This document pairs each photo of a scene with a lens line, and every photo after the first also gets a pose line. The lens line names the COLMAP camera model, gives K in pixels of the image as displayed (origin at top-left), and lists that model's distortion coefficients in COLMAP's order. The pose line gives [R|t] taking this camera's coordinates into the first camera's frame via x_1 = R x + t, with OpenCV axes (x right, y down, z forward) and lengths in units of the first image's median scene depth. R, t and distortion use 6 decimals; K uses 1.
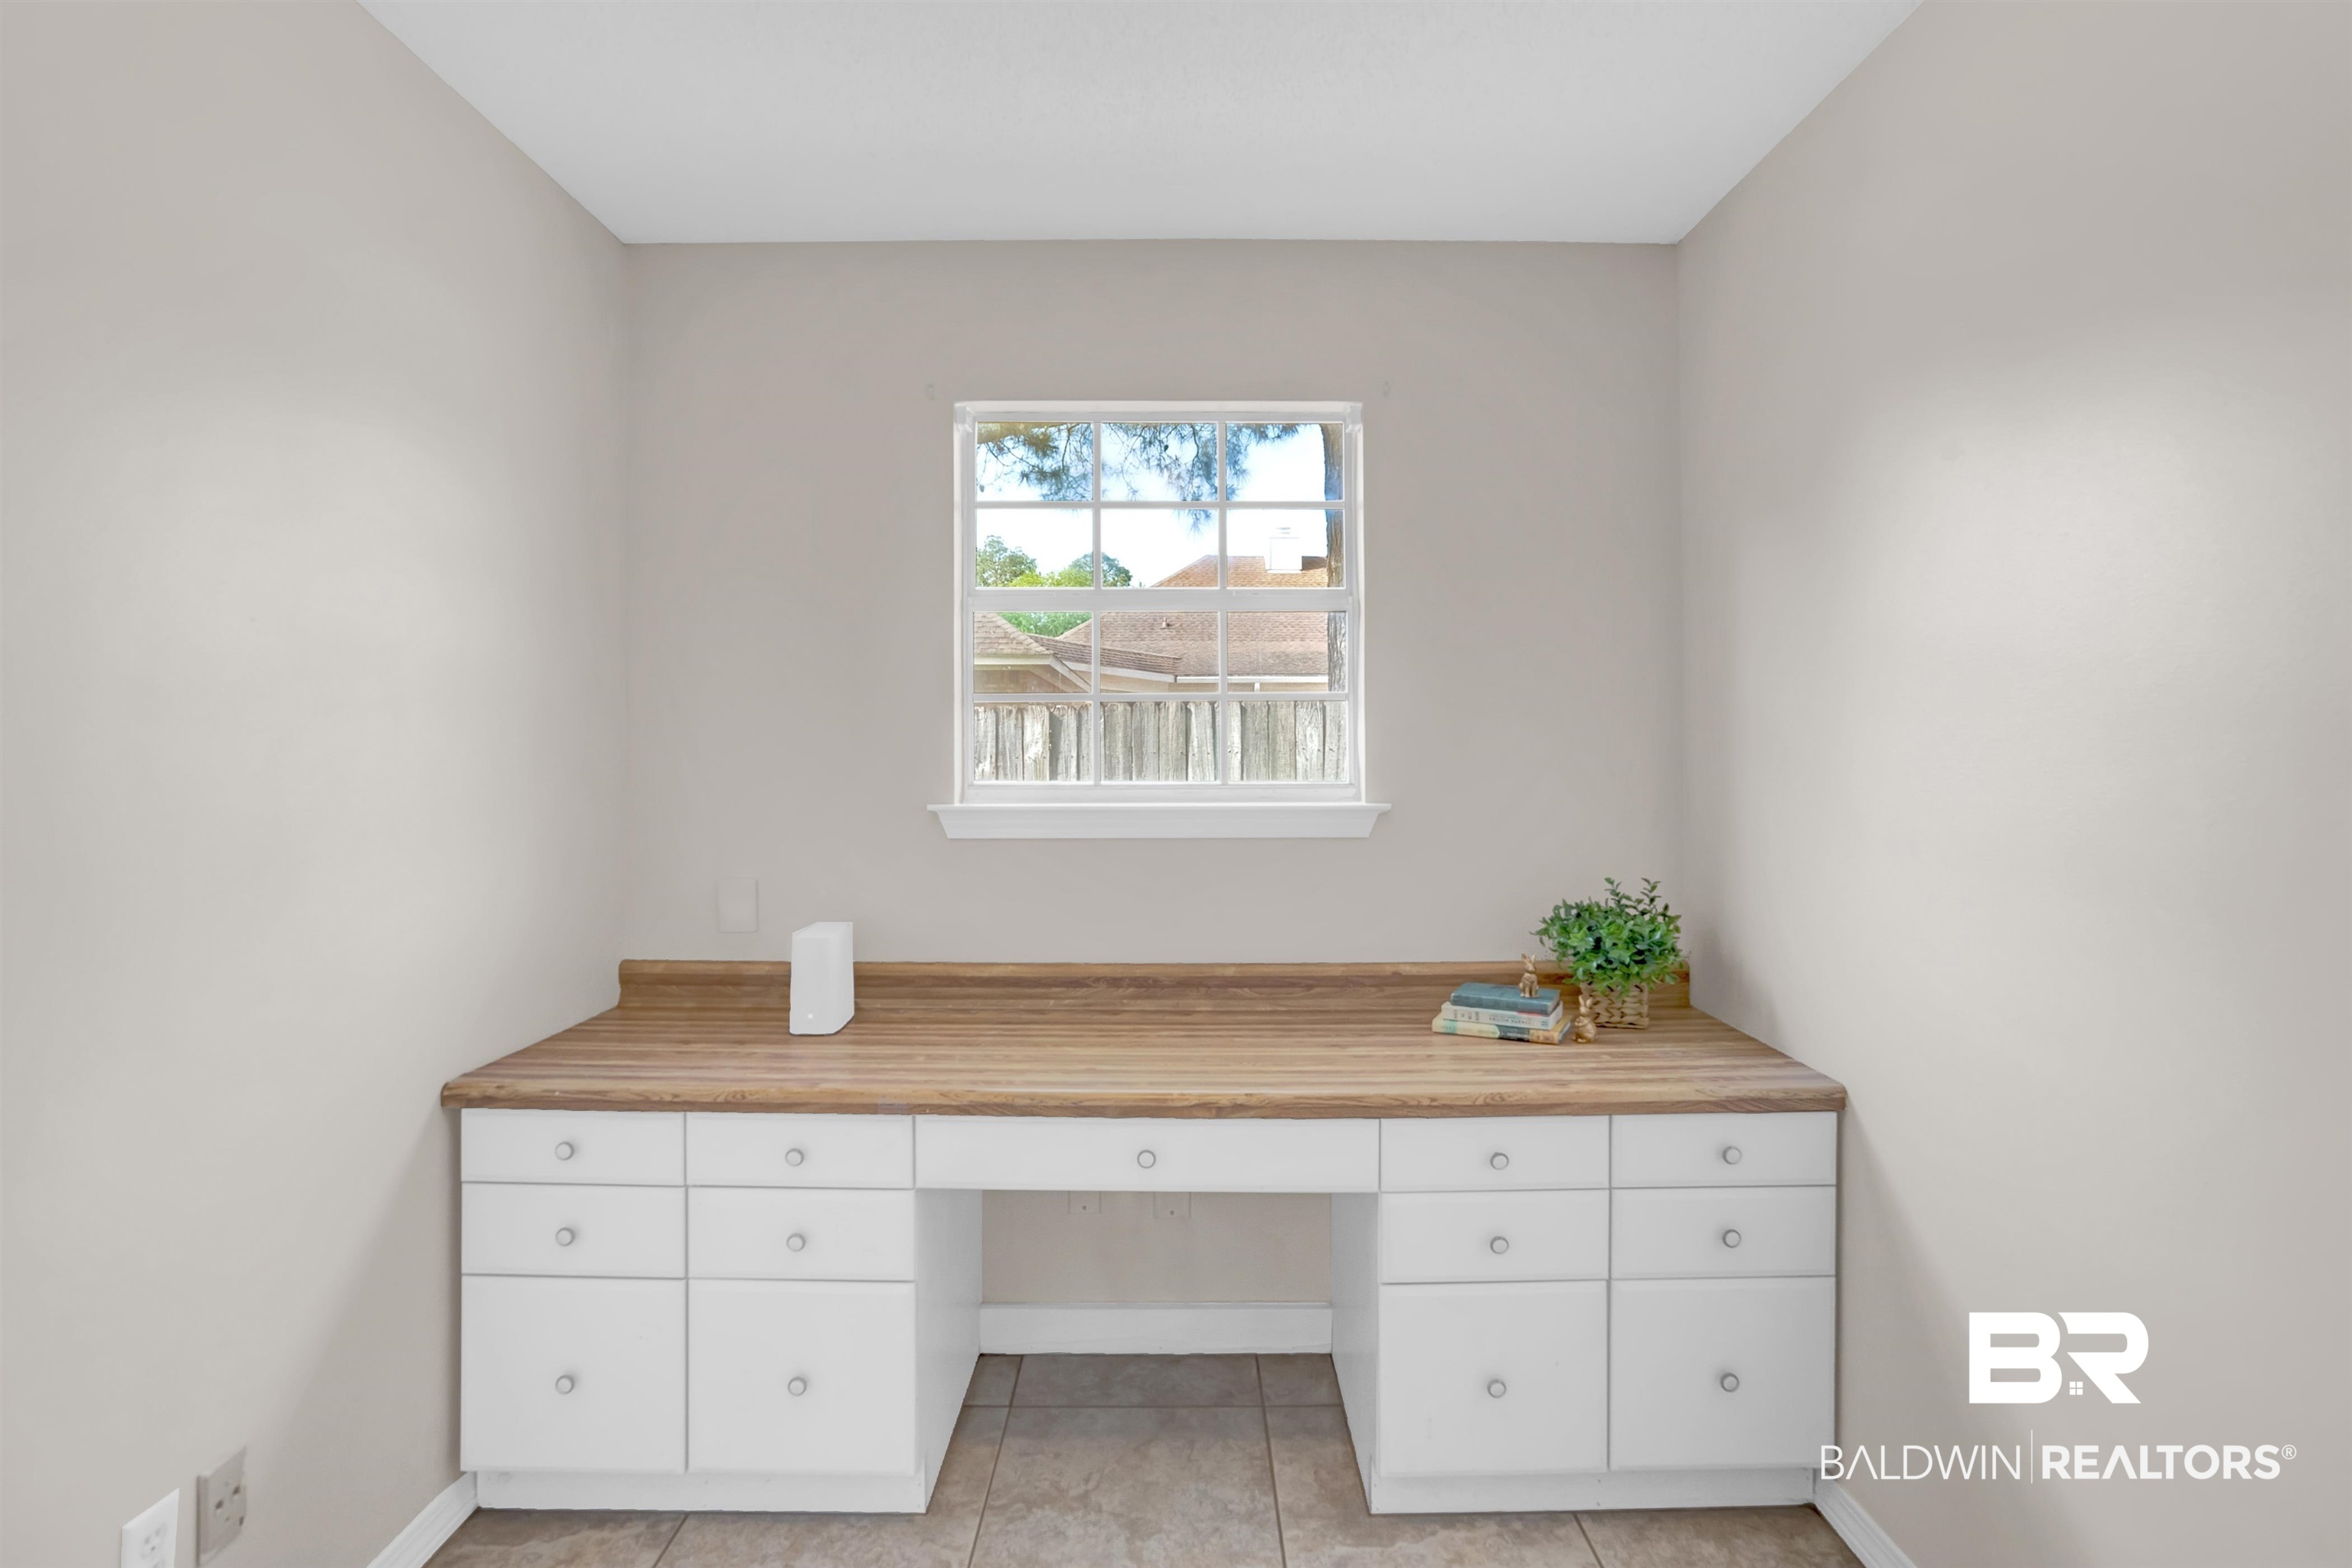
lens RADIAL K [[1126.3, 0, 1177.0], [0, 1126.3, 772.3], [0, 0, 1]] dist [-0.060553, 0.029230]
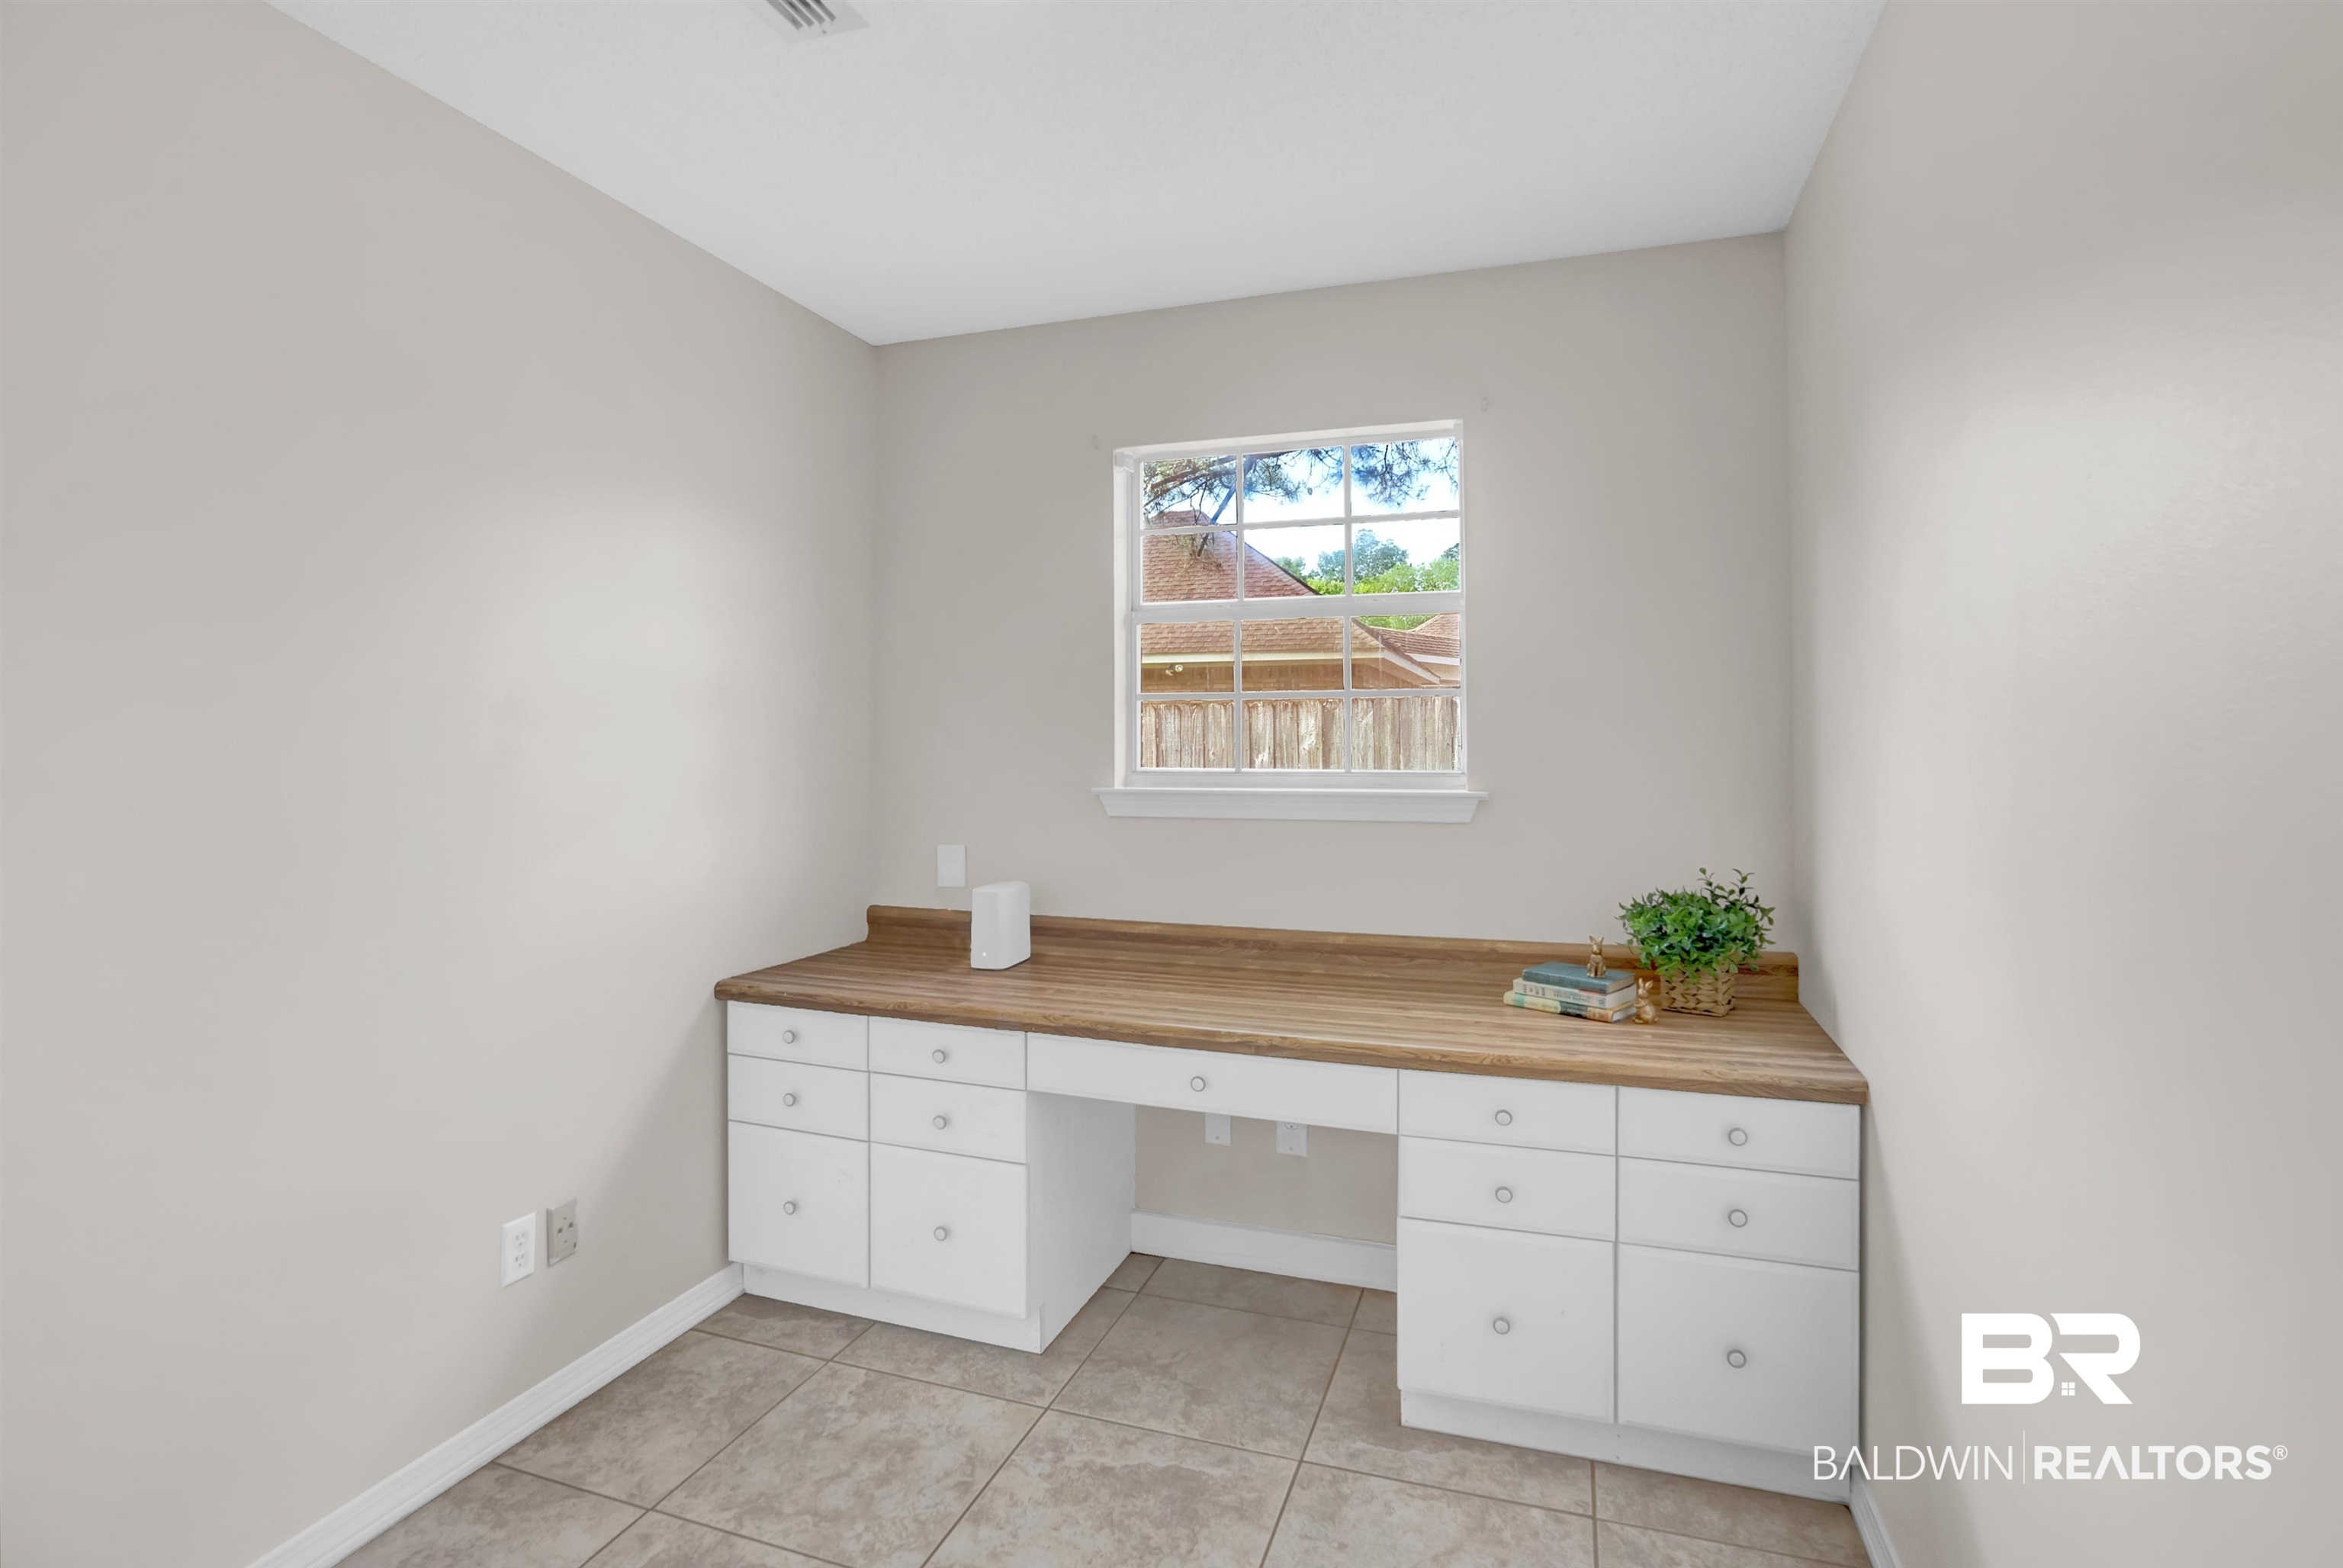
lens RADIAL K [[1100.4, 0, 1165.6], [0, 1100.4, 772.6], [0, 0, 1]] dist [-0.062866, 0.028991]
pose [[0.944225, 0.007841, -0.329207, 0.268282], [-0.005090, 0.999945, 0.009218, 0.002016], [0.329261, -0.007028, 0.944213, -0.094532]]
